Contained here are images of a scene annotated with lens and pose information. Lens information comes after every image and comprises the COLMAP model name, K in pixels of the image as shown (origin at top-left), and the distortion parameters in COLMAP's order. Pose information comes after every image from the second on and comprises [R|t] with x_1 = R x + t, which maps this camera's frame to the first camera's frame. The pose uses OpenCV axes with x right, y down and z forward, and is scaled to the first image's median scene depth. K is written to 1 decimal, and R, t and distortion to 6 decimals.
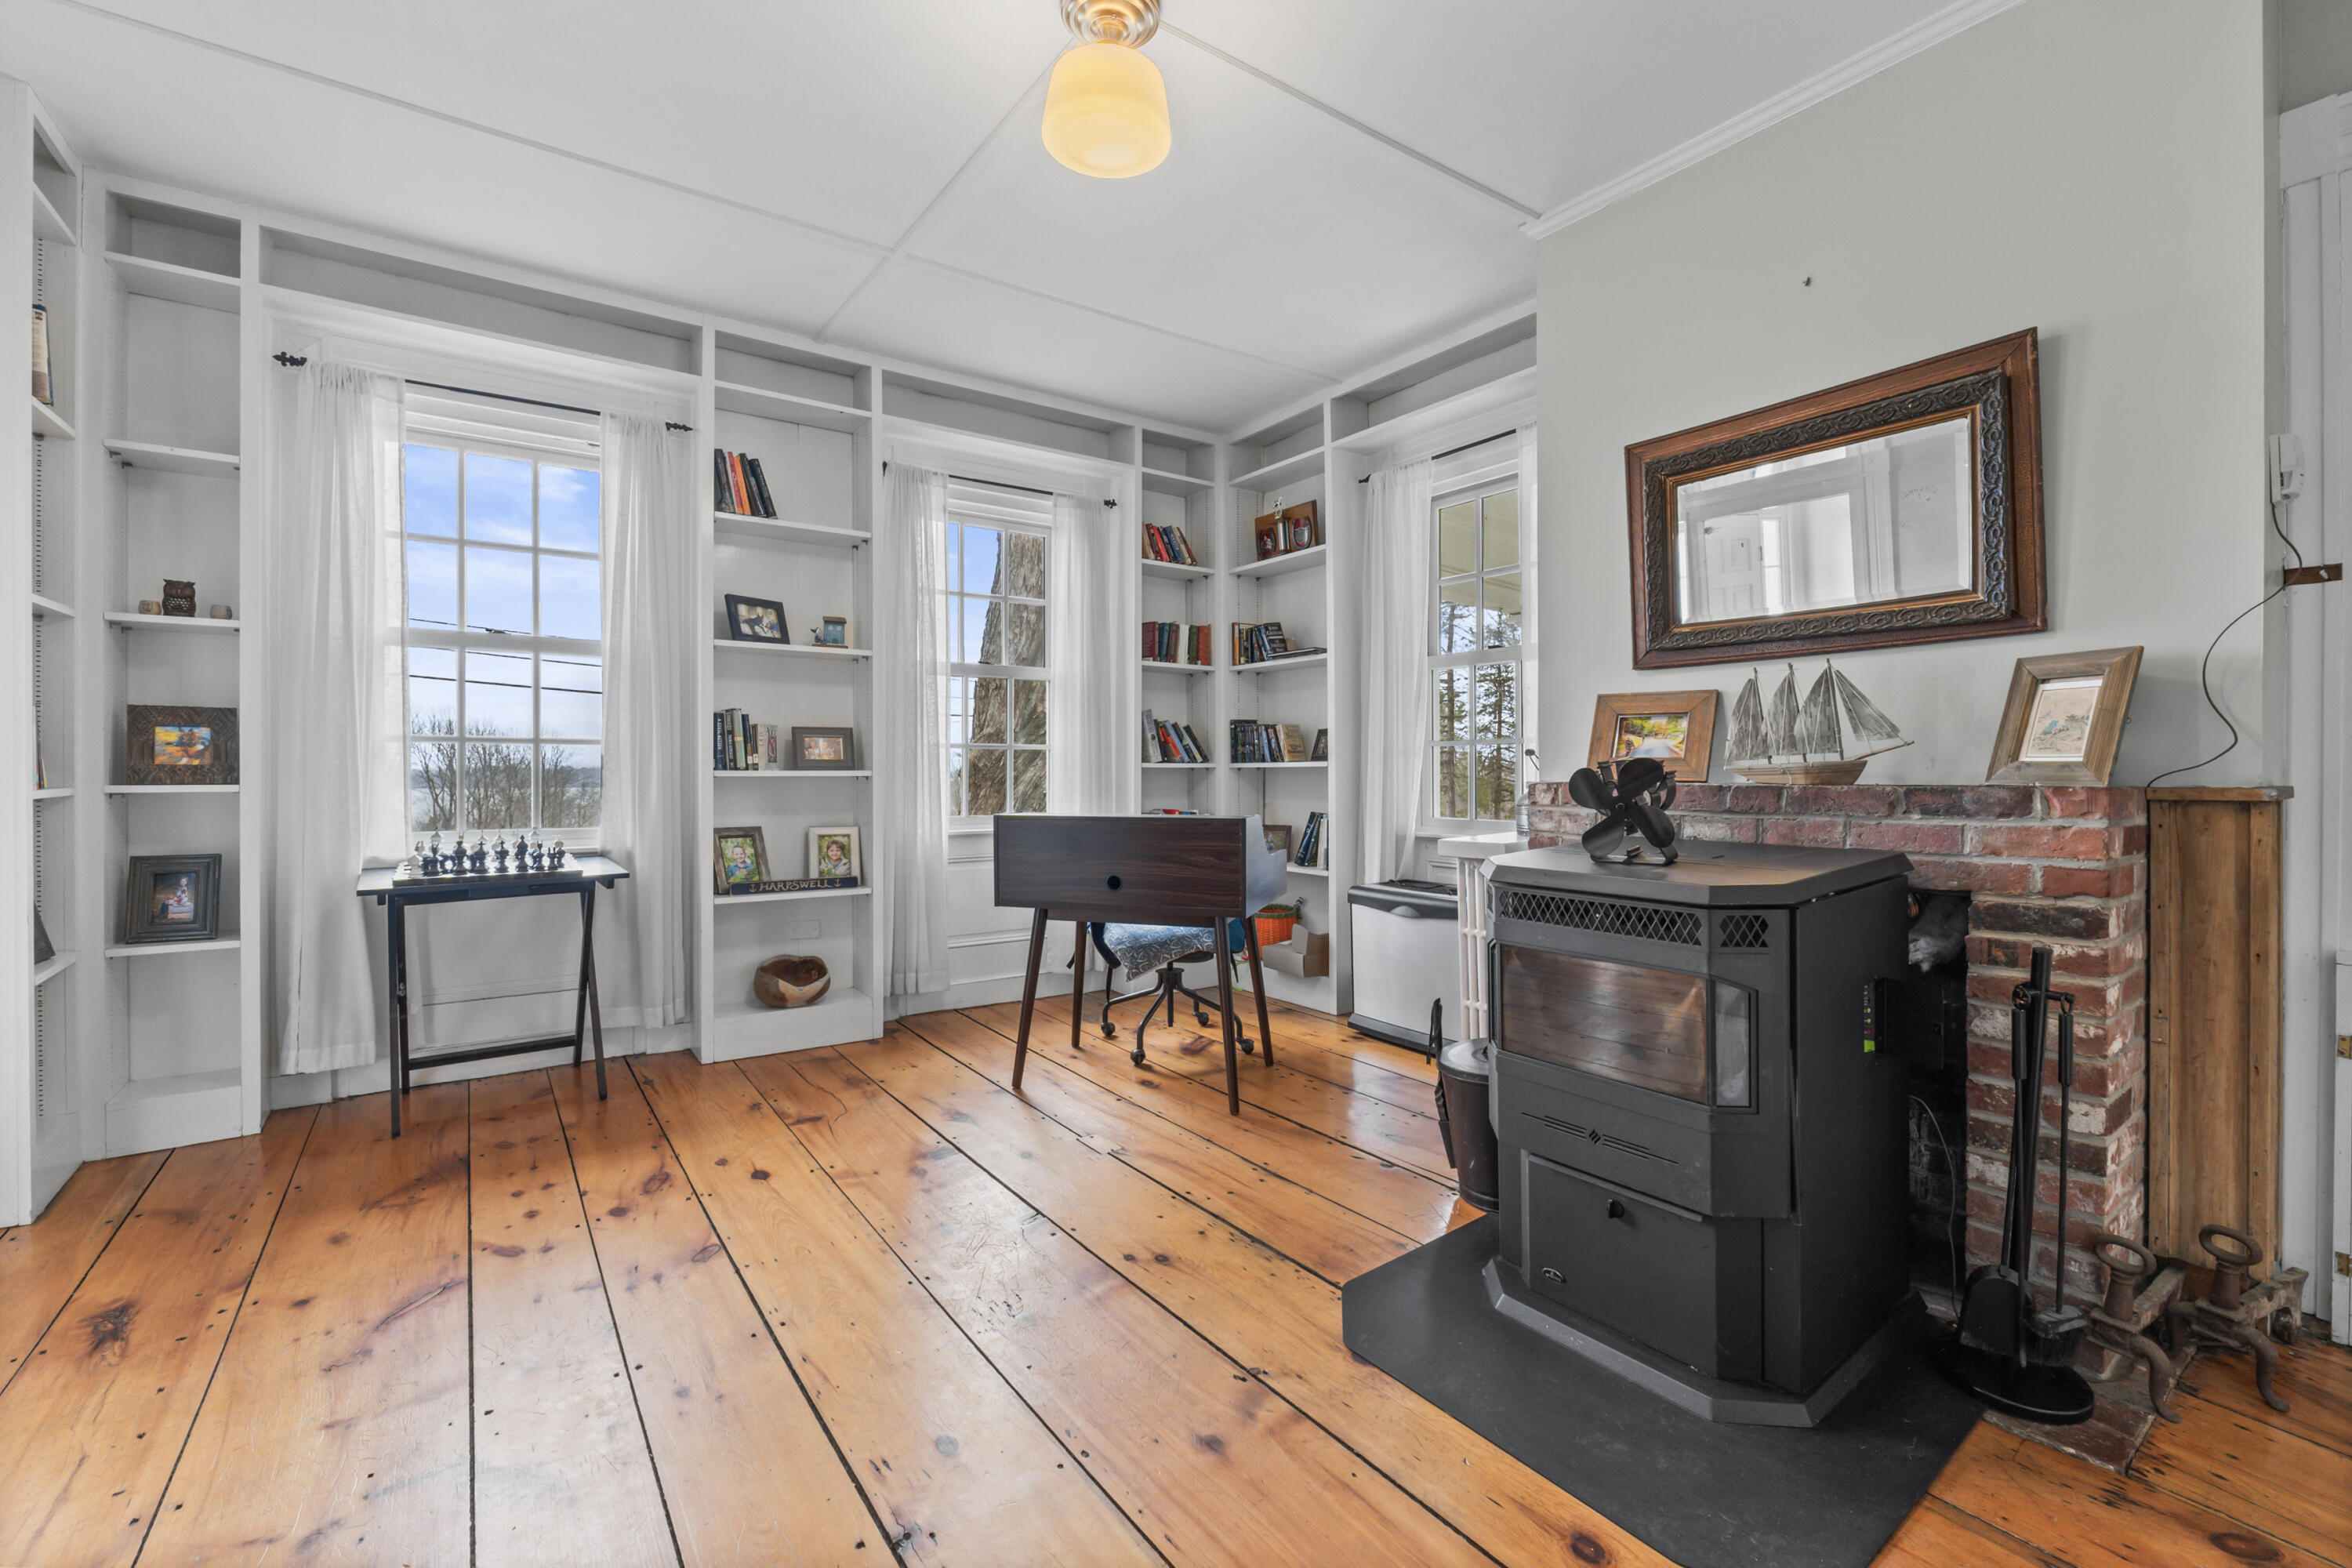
lens RADIAL K [[992.1, 0, 1180.9], [0, 992.1, 772.8], [0, 0, 1]] dist [-0.020525, -0.000253]
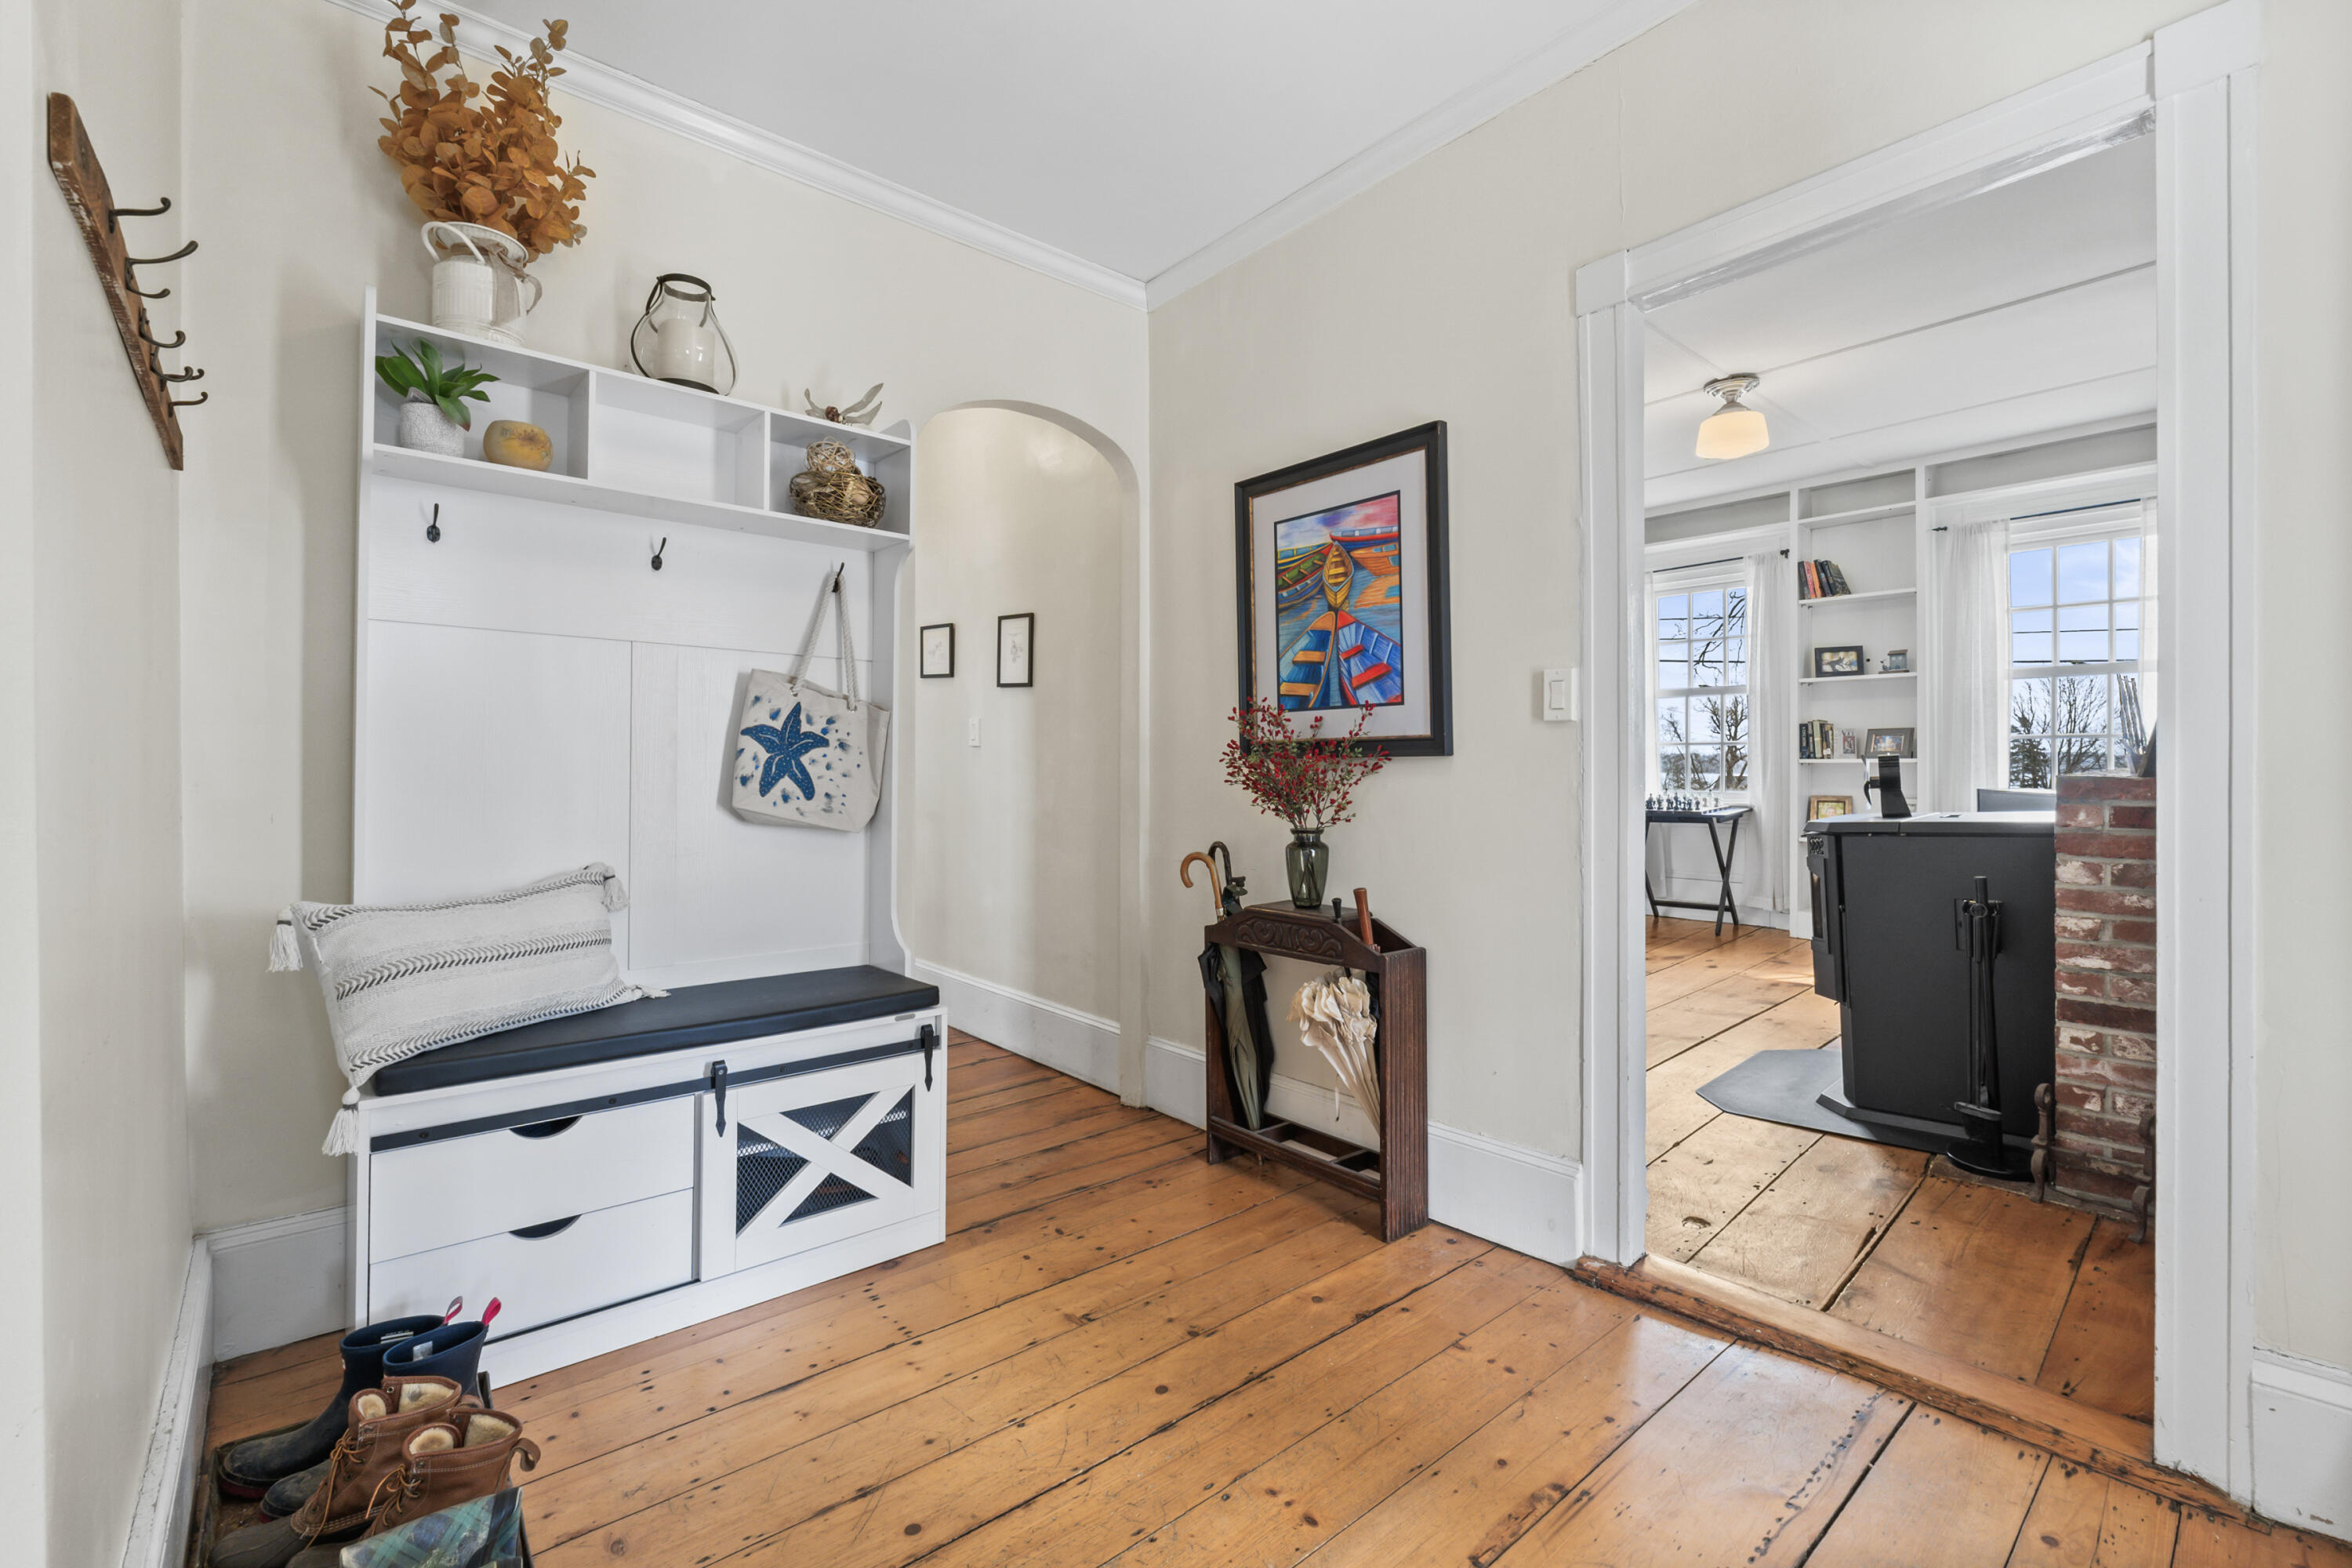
lens RADIAL K [[992.1, 0, 1172.6], [0, 992.1, 764.0], [0, 0, 1]] dist [-0.020525, -0.000253]
pose [[0.108475, 0.001414, -0.994098, 0.999363], [0.004437, 0.999988, 0.001907, -0.001796], [0.994089, -0.004618, 0.108467, -0.201479]]
